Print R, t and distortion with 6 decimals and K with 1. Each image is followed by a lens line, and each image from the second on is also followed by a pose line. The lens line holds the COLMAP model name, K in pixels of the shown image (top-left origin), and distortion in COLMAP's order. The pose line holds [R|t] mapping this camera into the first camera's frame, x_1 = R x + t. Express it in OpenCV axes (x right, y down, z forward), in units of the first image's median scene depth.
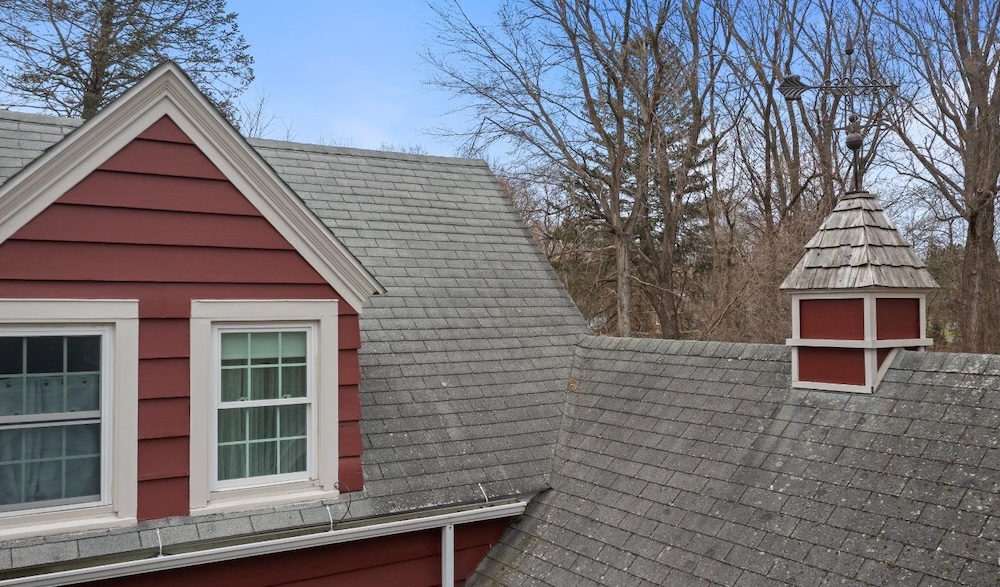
lens RADIAL K [[848.4, 0, 500.0], [0, 848.4, 293.5], [0, 0, 1]] dist [0.063150, 0.002119]
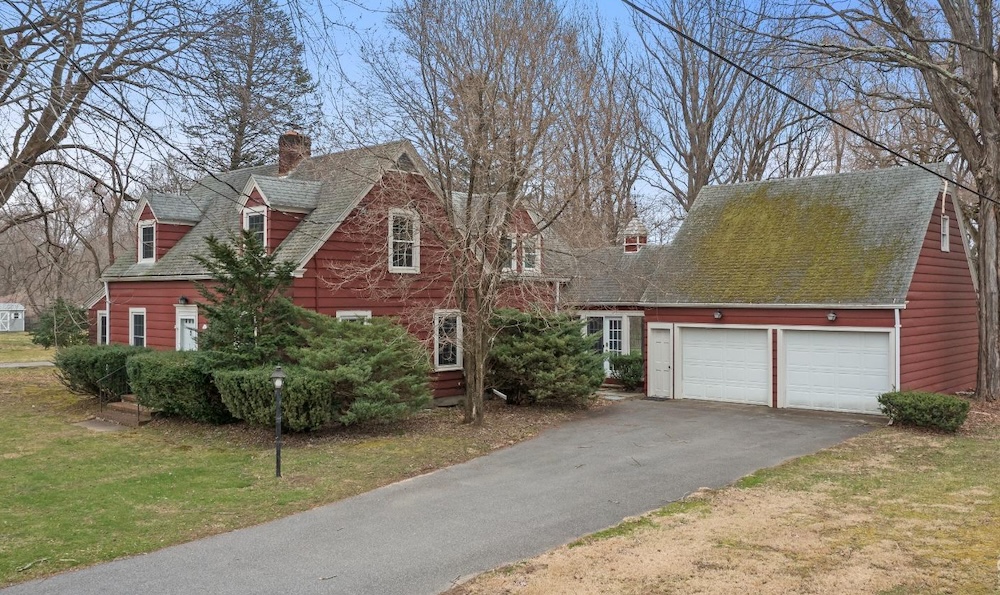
lens RADIAL K [[855.1, 0, 500.0], [0, 855.1, 297.5], [0, 0, 1]] dist [-0.004066, -0.001888]
pose [[0.967909, -0.000456, 0.251300, -0.170166], [-0.003382, 0.999884, 0.014838, 0.030437], [-0.251277, -0.015212, 0.967796, -0.386185]]
